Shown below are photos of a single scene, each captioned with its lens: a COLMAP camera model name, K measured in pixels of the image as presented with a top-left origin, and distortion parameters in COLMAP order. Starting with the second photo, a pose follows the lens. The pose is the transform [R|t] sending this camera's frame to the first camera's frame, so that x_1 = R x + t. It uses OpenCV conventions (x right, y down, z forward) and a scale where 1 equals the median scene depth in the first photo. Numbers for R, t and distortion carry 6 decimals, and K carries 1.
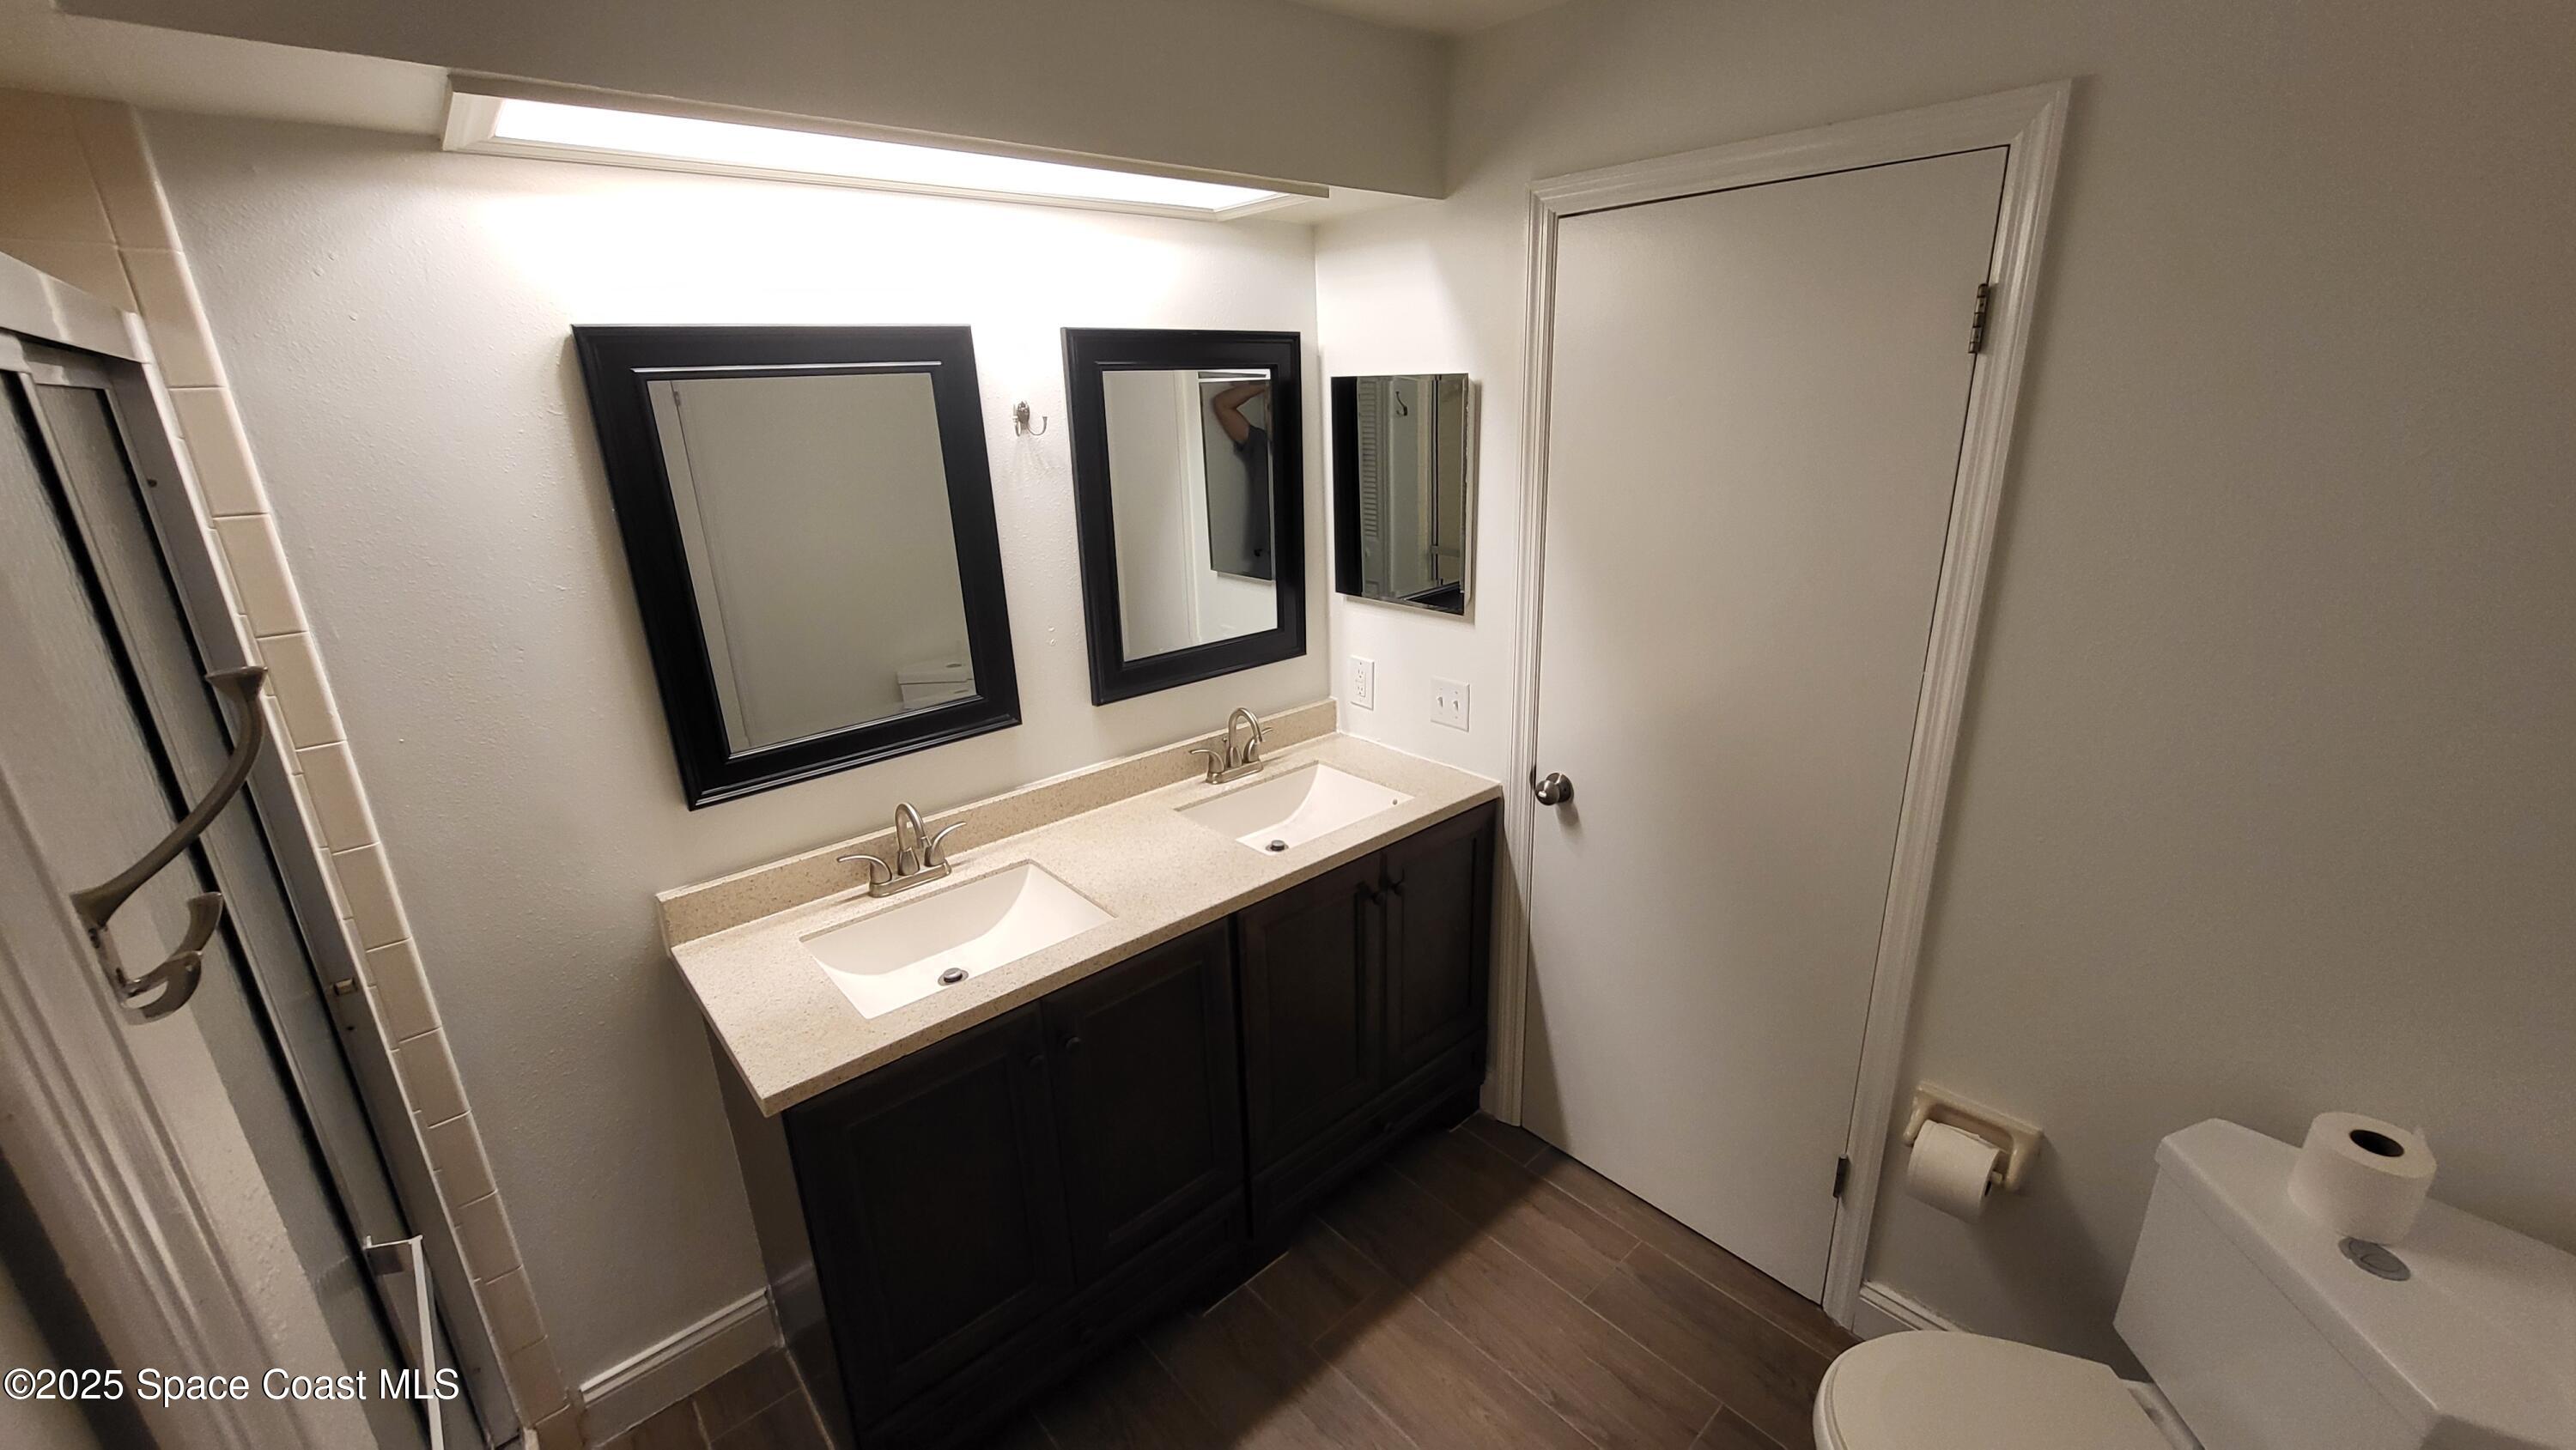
lens RADIAL K [[1022.2, 0, 1287.3], [0, 1022.2, 726.2], [0, 0, 1]] dist [-0.002669, -0.000963]
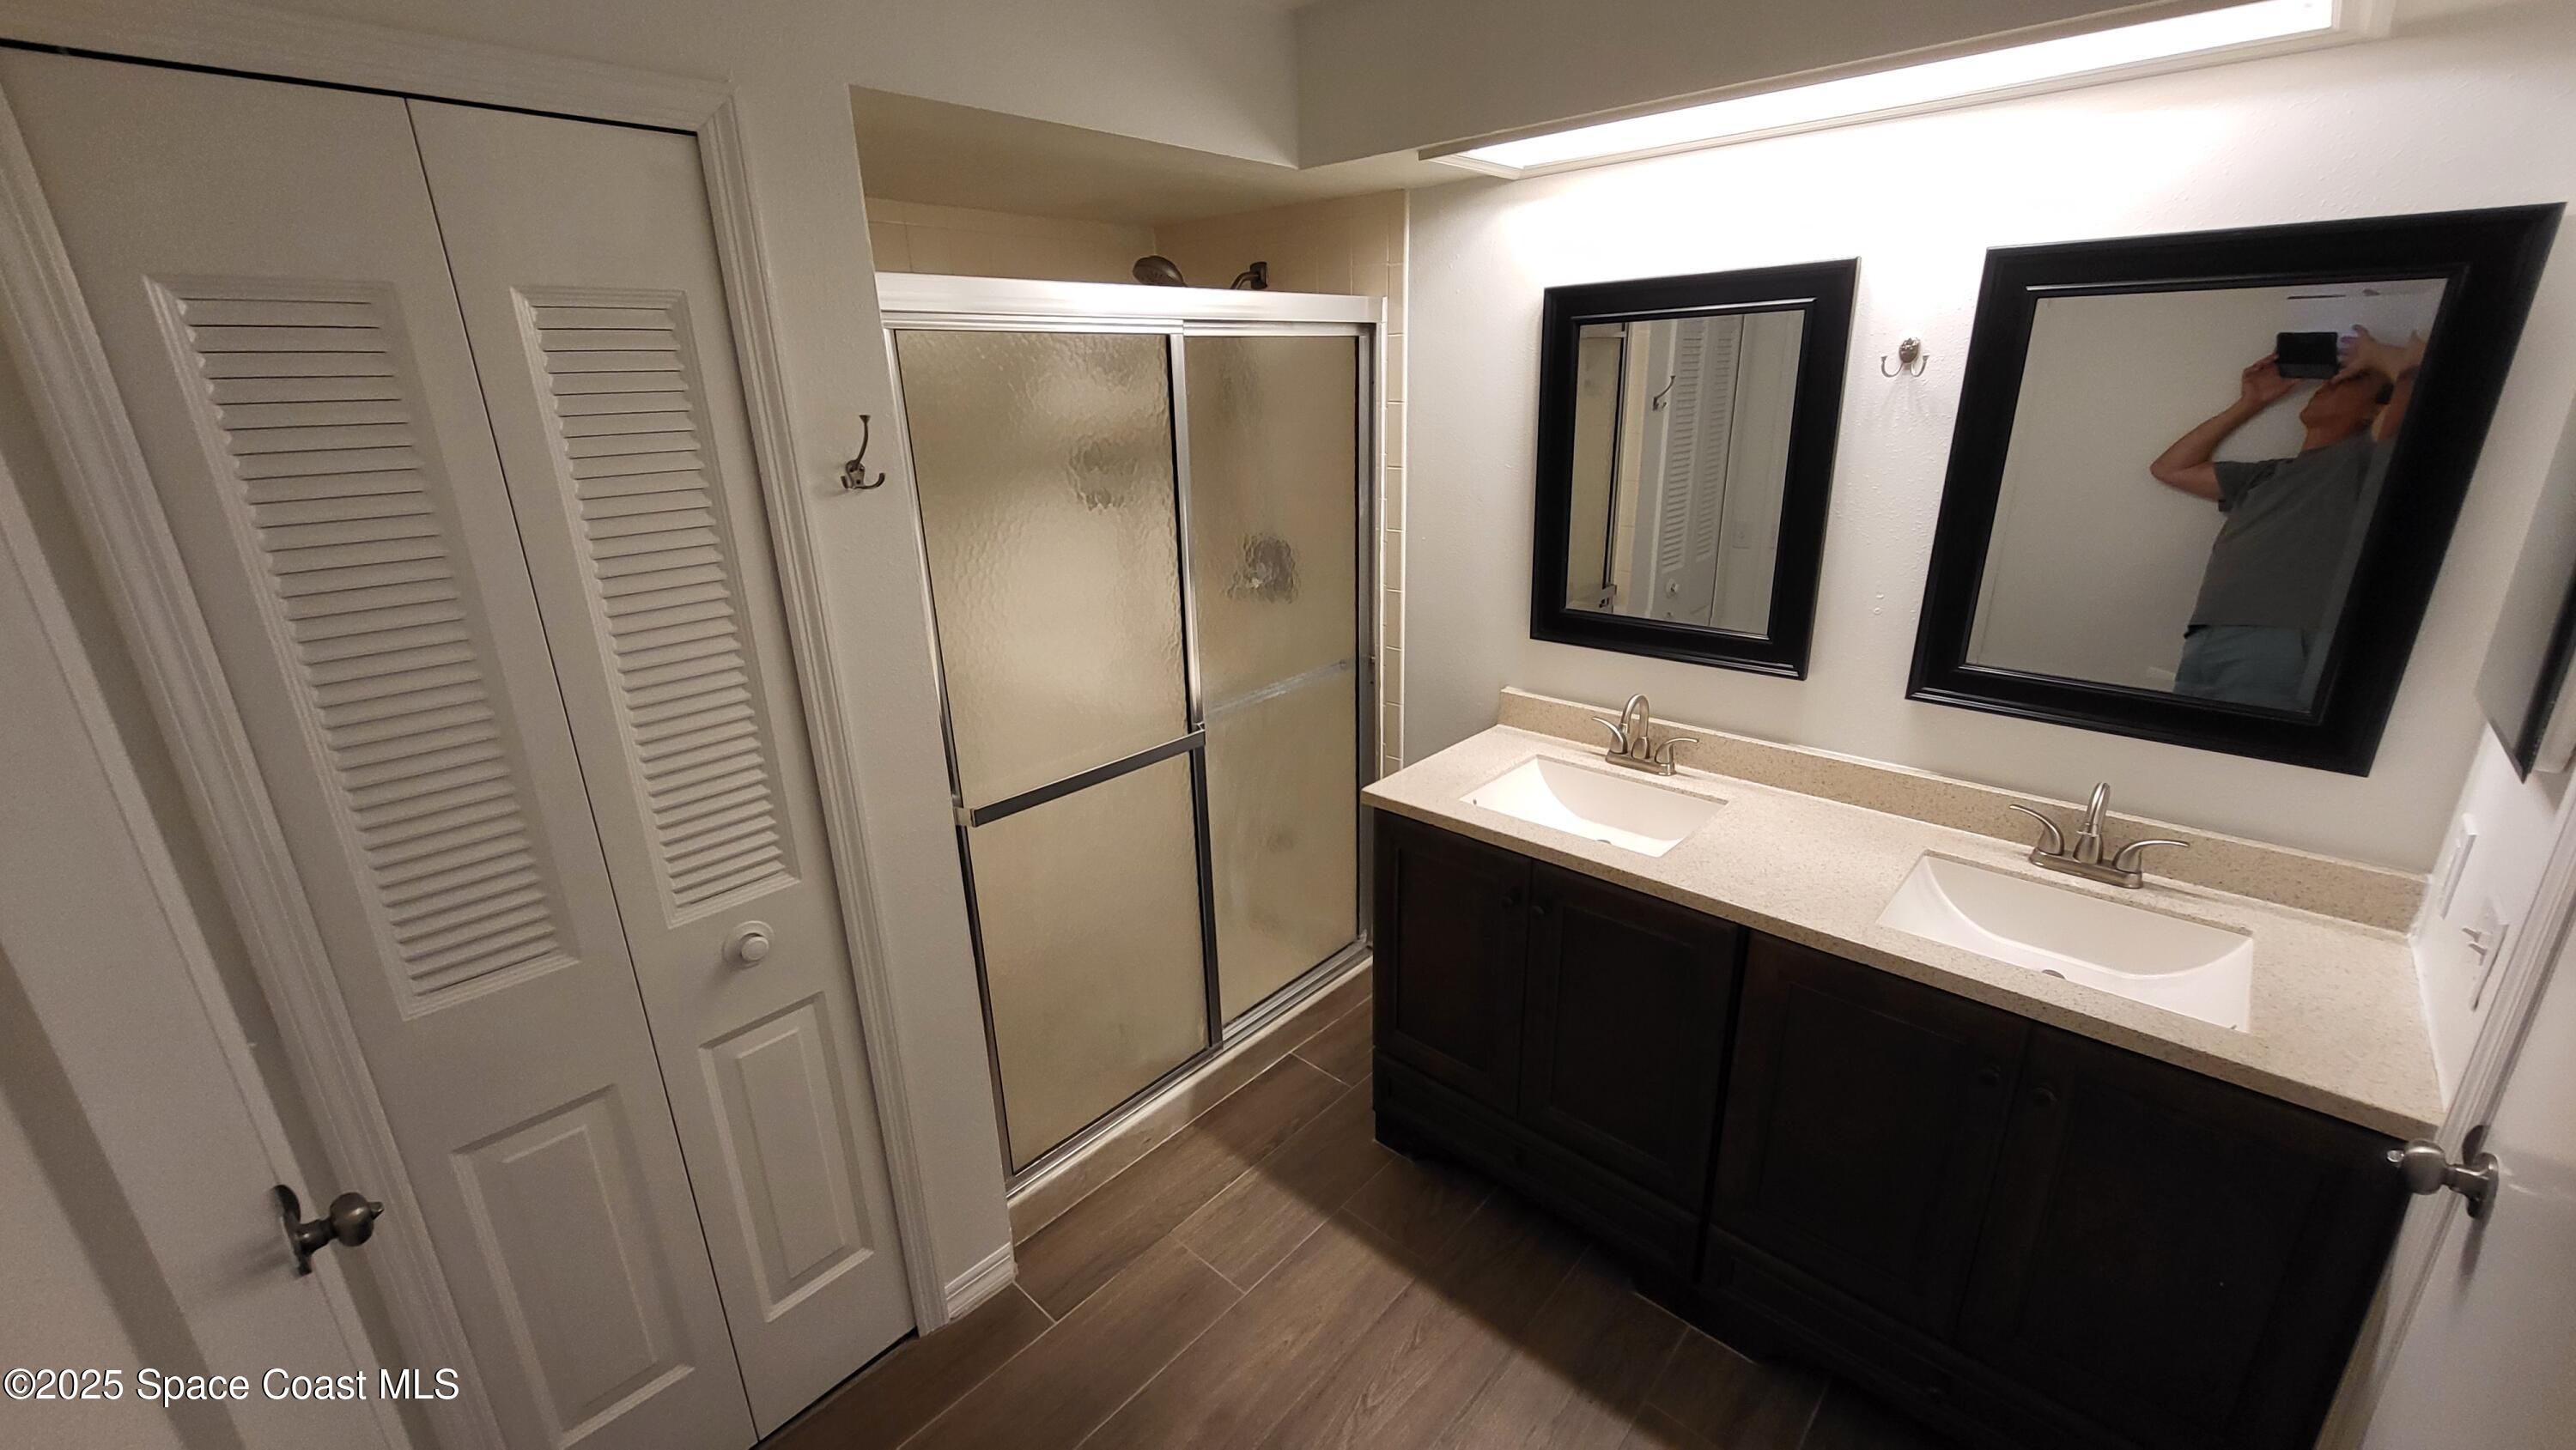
lens RADIAL K [[1022.2, 0, 1286.5], [0, 1022.2, 718.6], [0, 0, 1]] dist [-0.002669, -0.000963]
pose [[0.100083, 0.348386, -0.931993, 0.608949], [-0.285743, 0.907302, 0.308472, -0.129459], [0.953066, 0.235437, 0.190354, 0.371903]]
